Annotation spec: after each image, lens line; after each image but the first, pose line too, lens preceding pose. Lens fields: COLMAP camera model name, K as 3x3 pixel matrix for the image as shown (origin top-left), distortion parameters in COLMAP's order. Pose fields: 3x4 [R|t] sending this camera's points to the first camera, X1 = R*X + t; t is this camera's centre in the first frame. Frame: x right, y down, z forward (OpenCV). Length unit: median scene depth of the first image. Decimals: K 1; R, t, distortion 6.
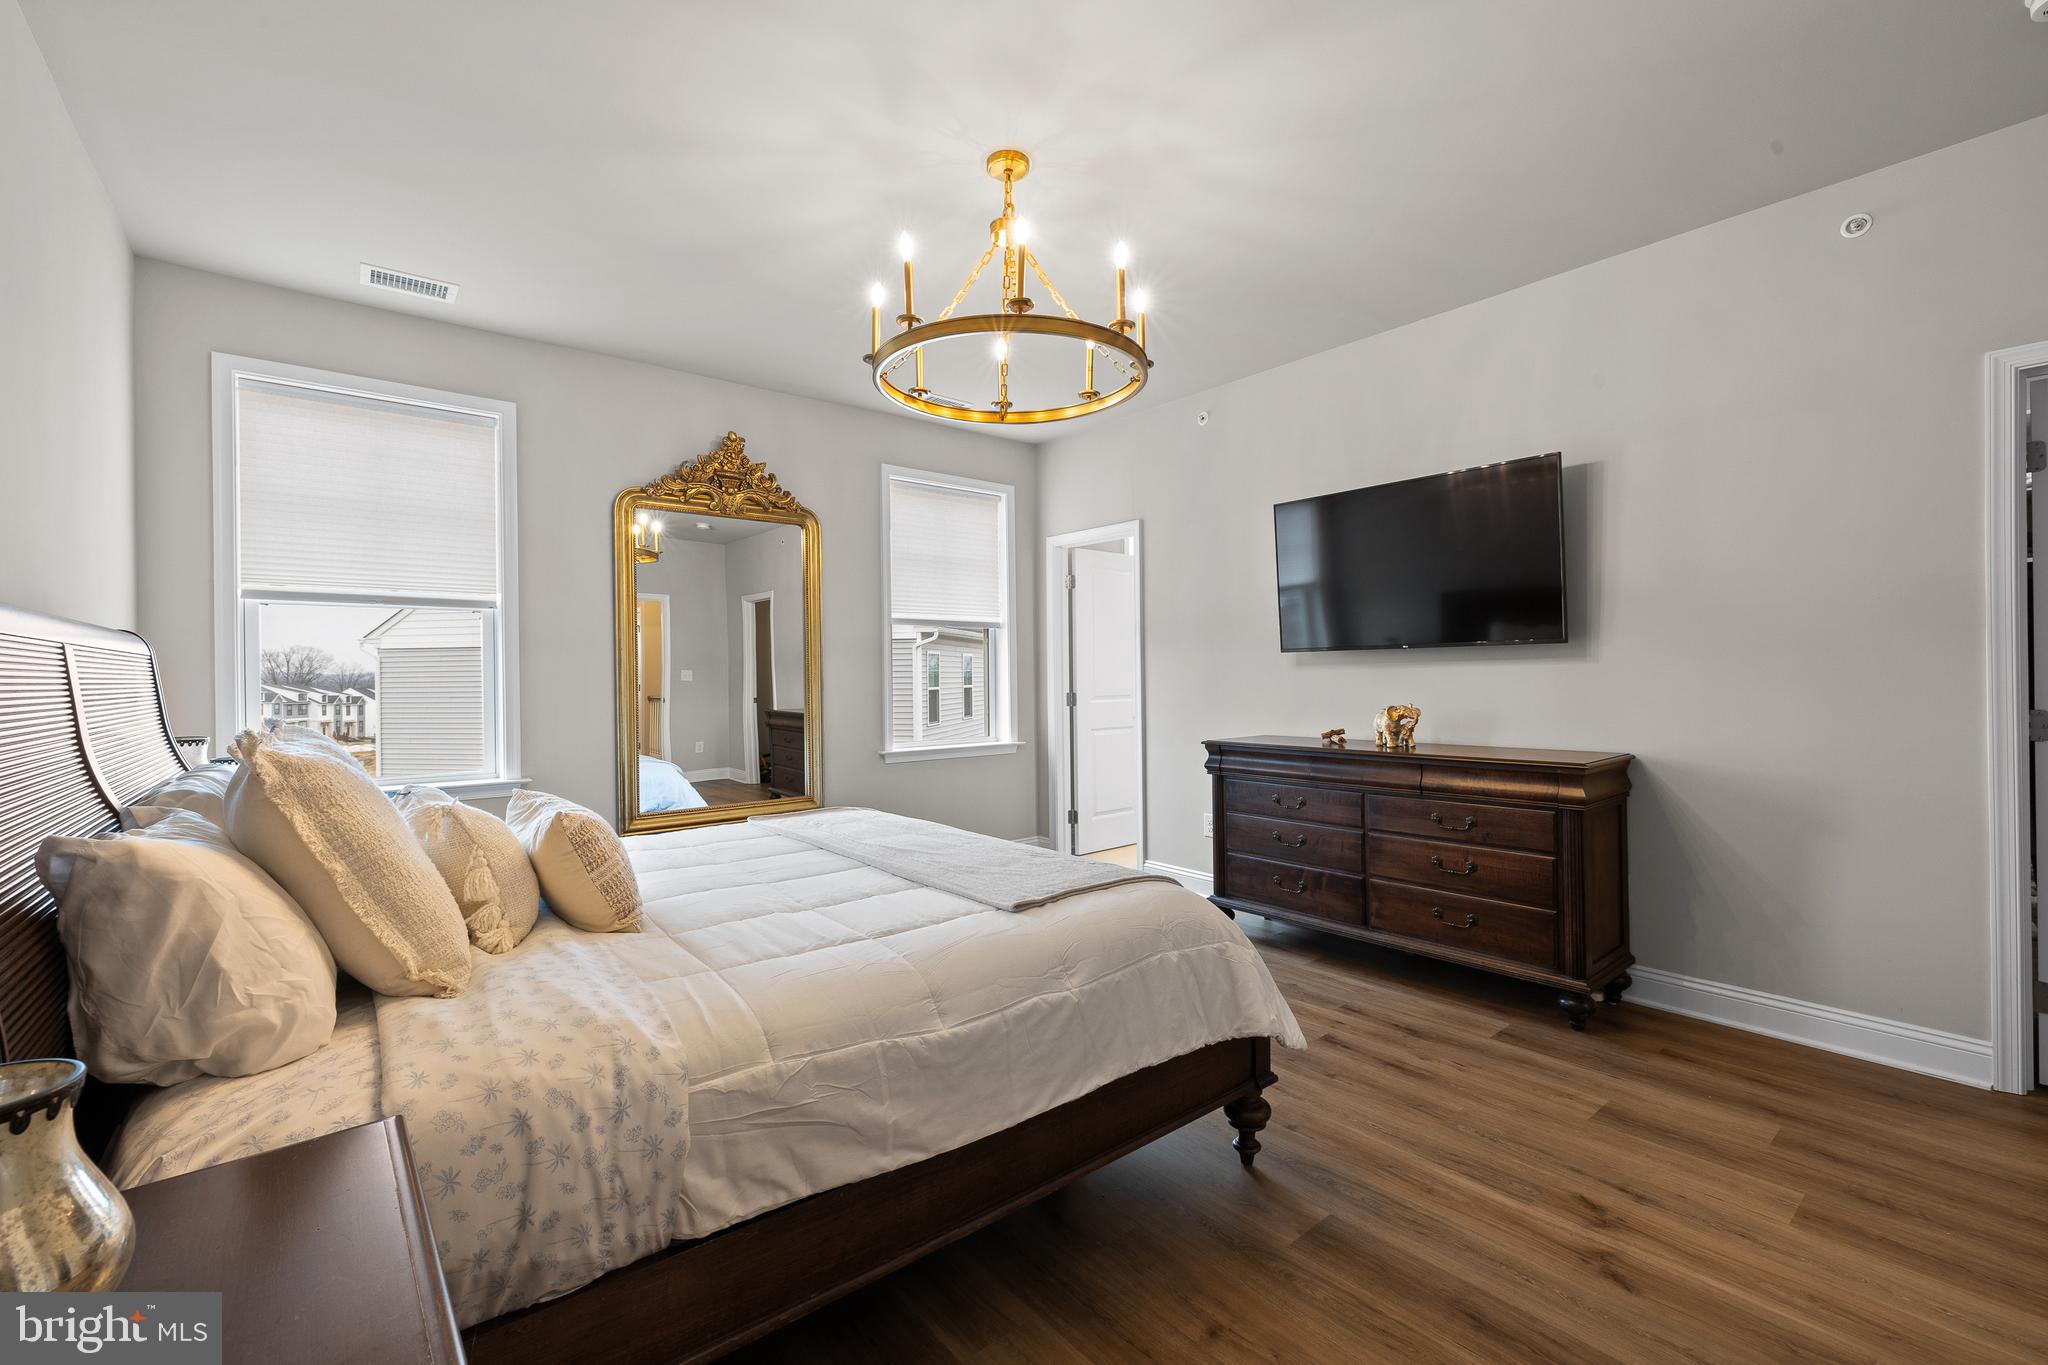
lens RADIAL K [[874.2, 0, 1031.5], [0, 874.2, 684.2], [0, 0, 1]] dist [-0.002306, 0.000996]
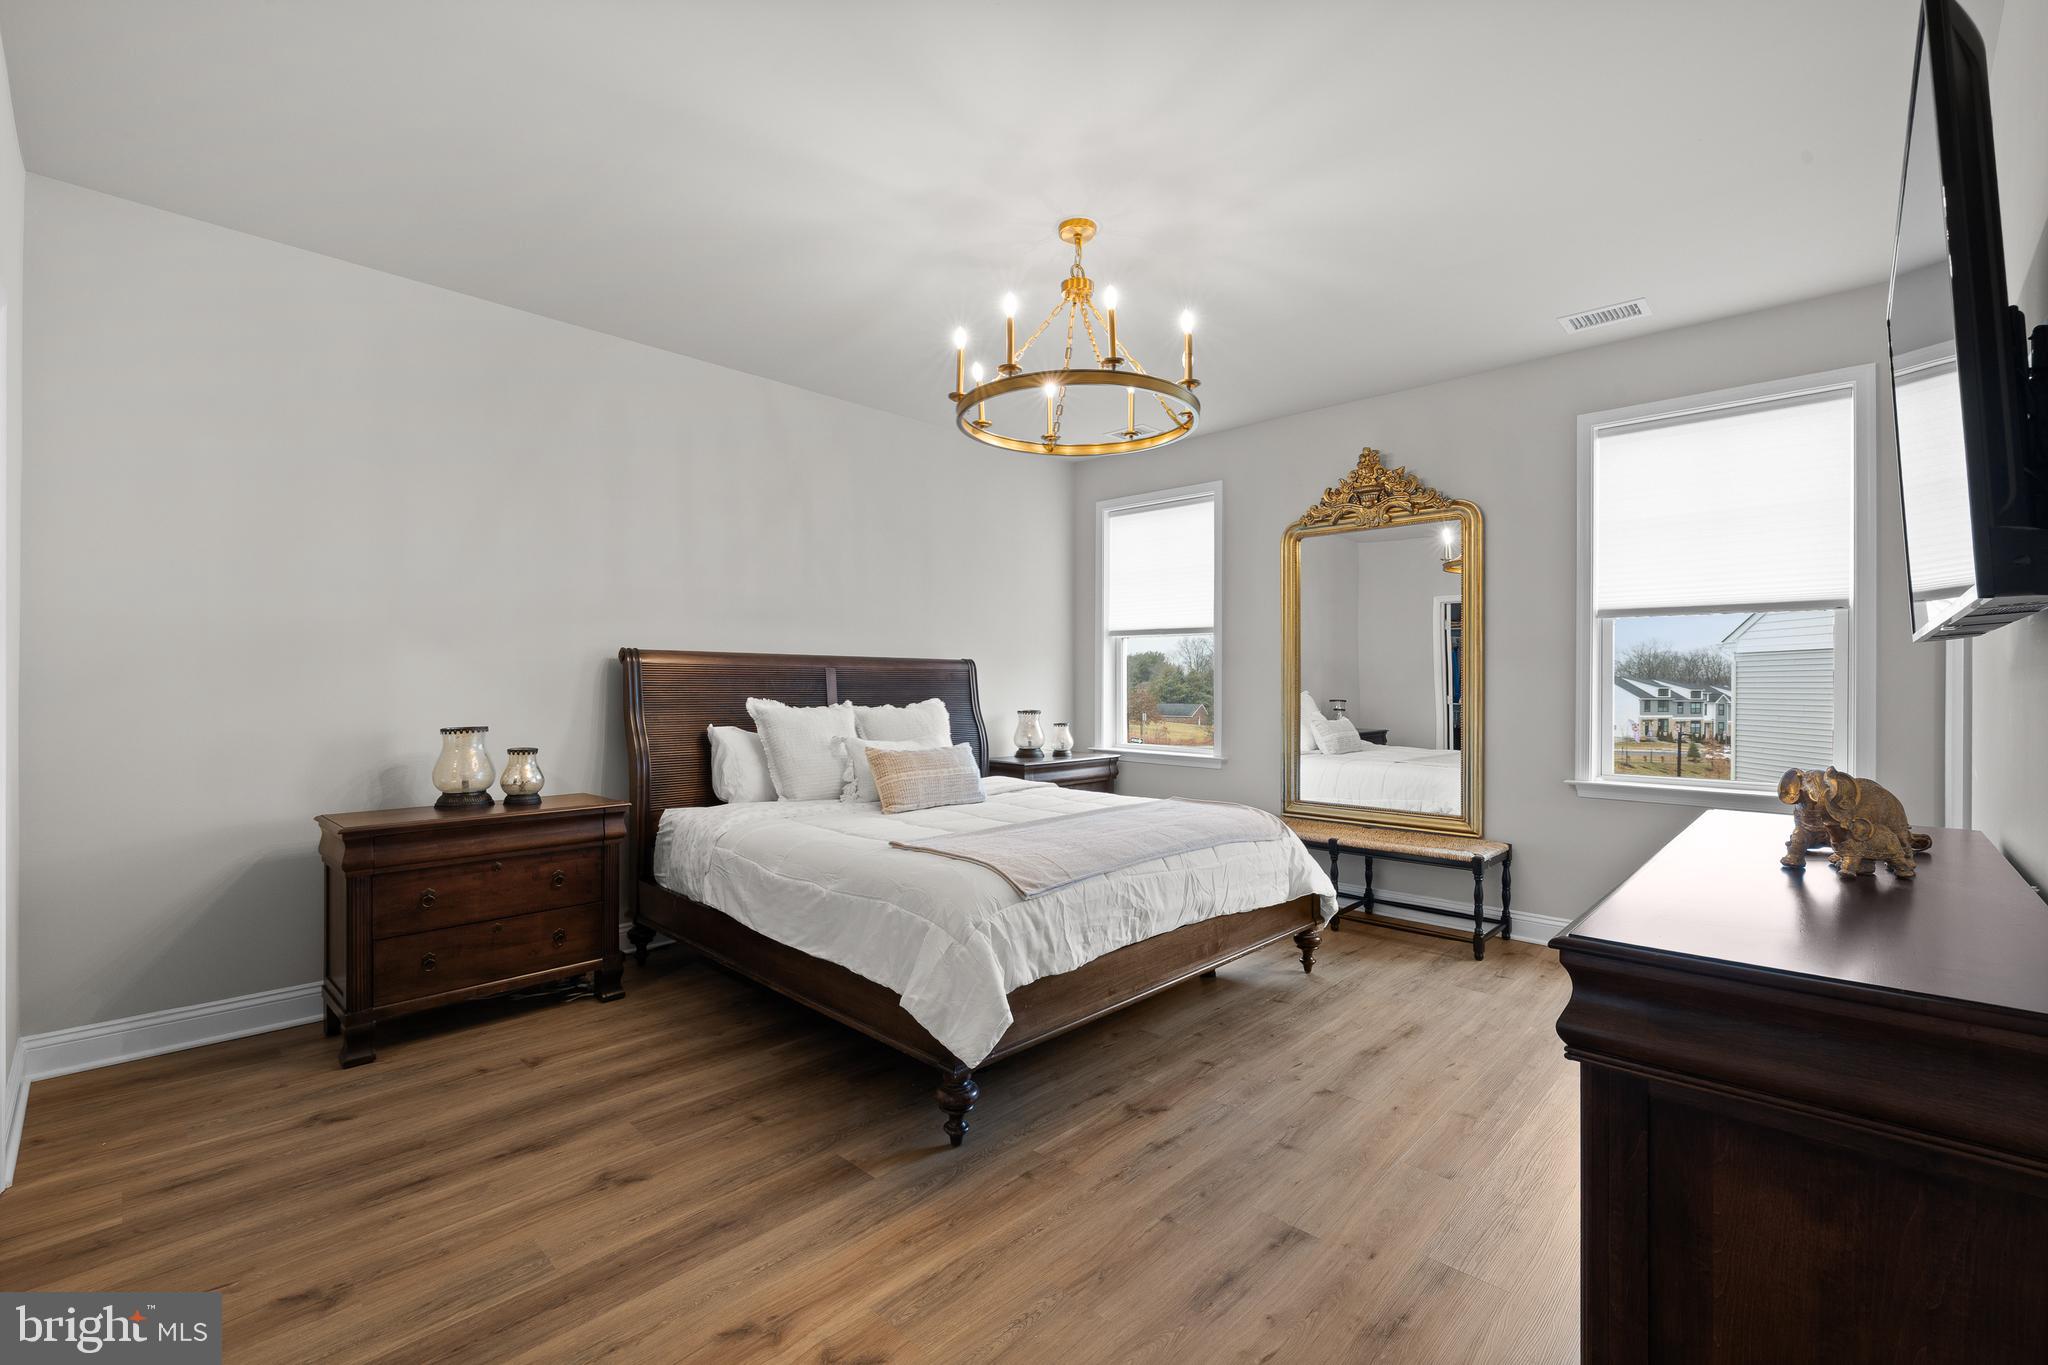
lens RADIAL K [[874.2, 0, 1030.5], [0, 874.2, 669.9], [0, 0, 1]] dist [-0.002306, 0.000996]
pose [[0.113417, -0.006569, -0.993526, 1.475934], [-0.017355, 0.999812, -0.008592, -0.029524], [0.993396, 0.018217, 0.113282, 1.066727]]
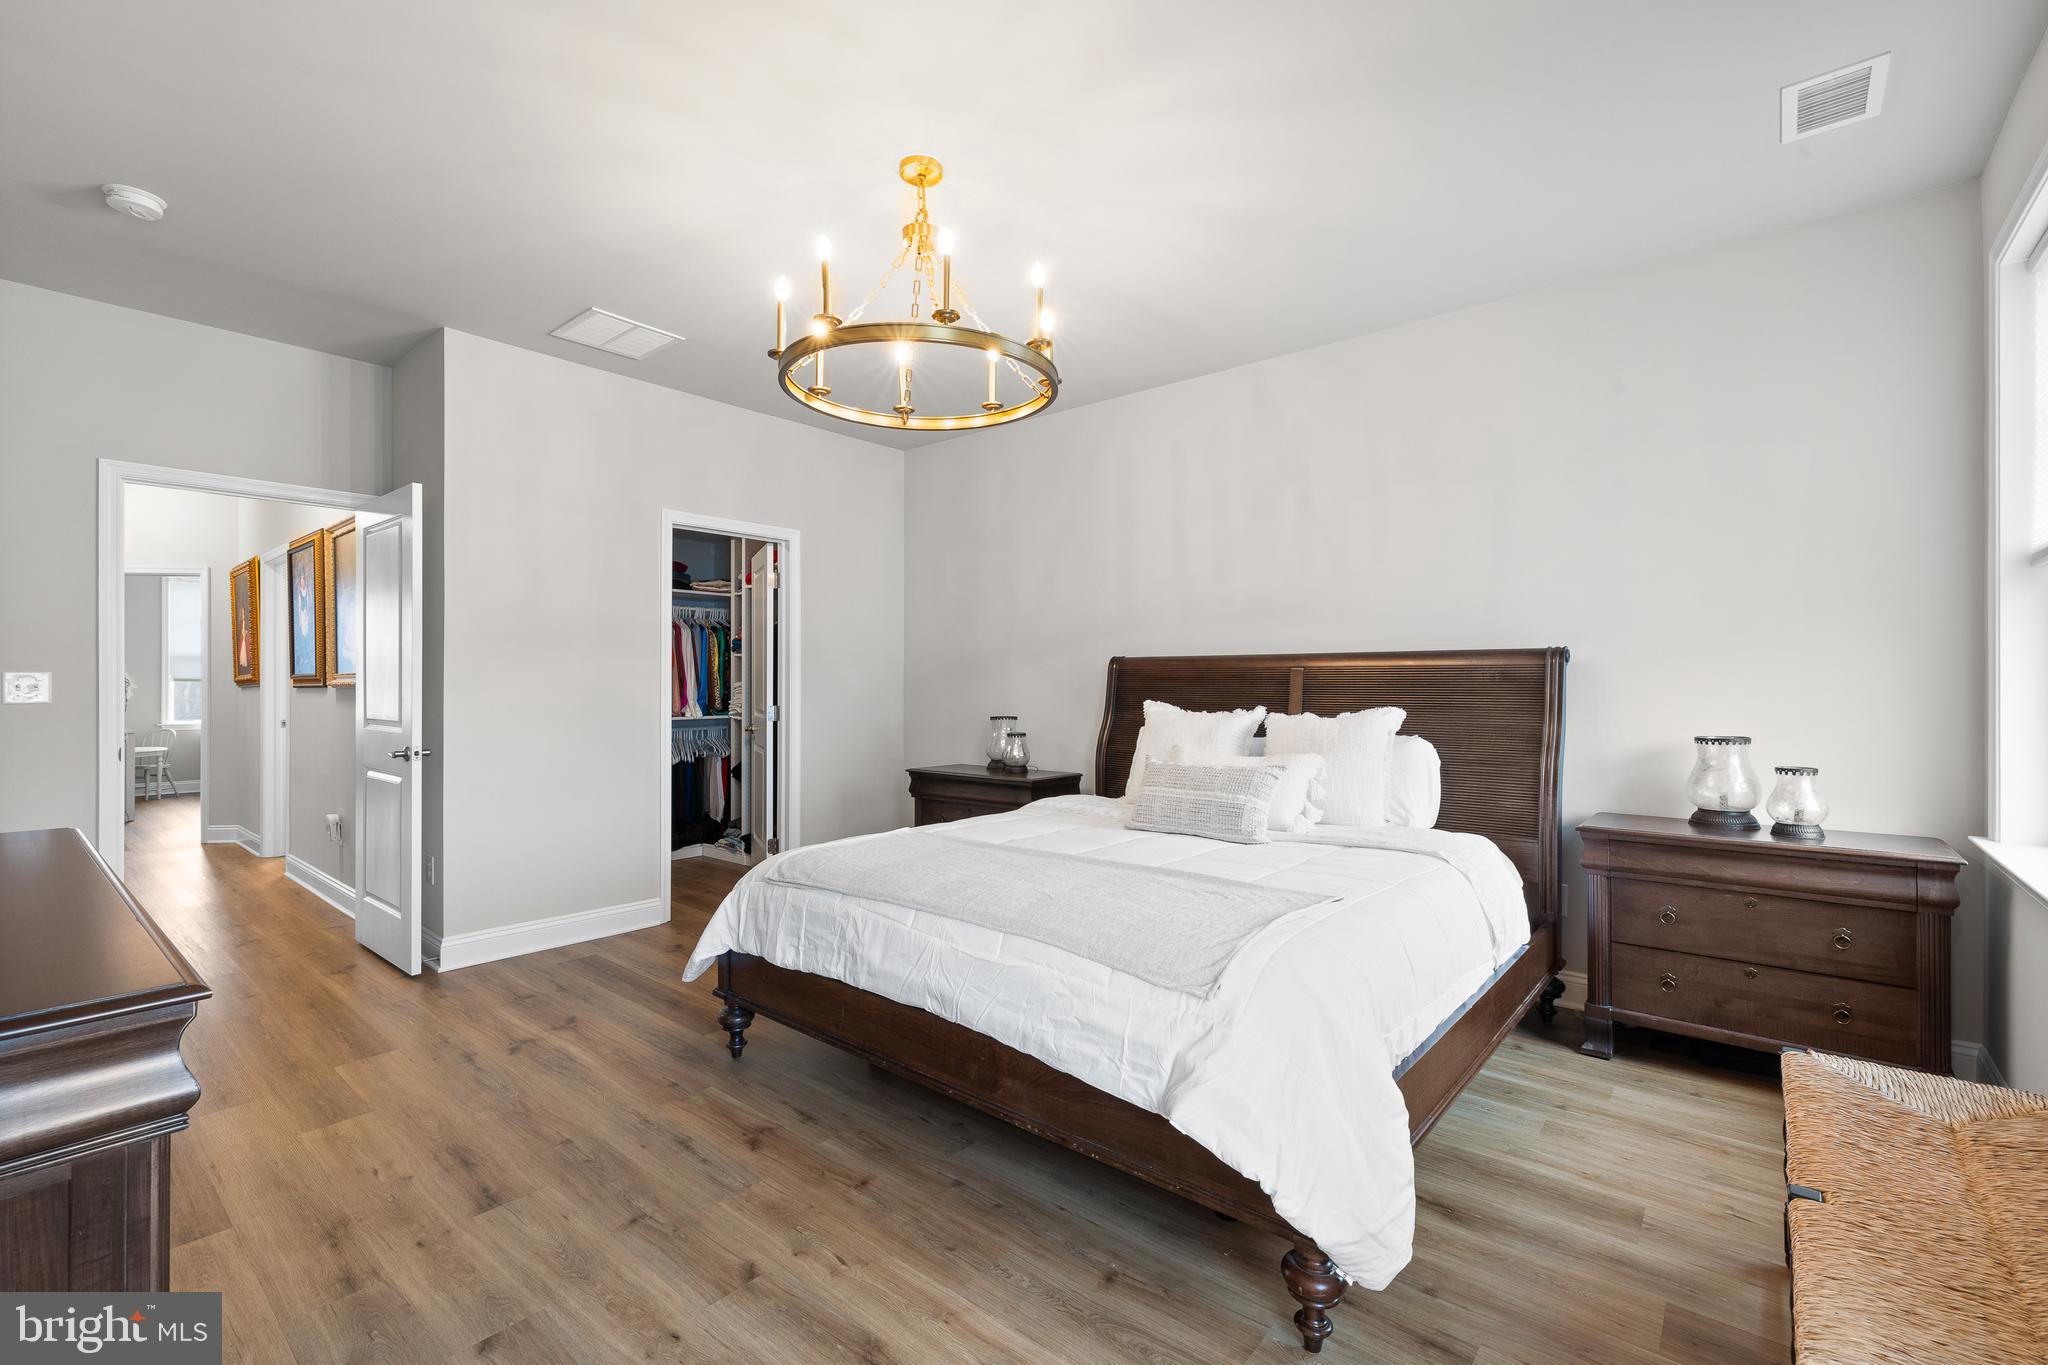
lens RADIAL K [[874.2, 0, 1026.9], [0, 874.2, 692.4], [0, 0, 1]] dist [-0.002306, 0.000996]
pose [[-0.983212, 0.008330, -0.182278, 0.054931], [0.004656, 0.999778, 0.020570, -0.034117], [0.182409, 0.019376, -0.983032, 2.643332]]
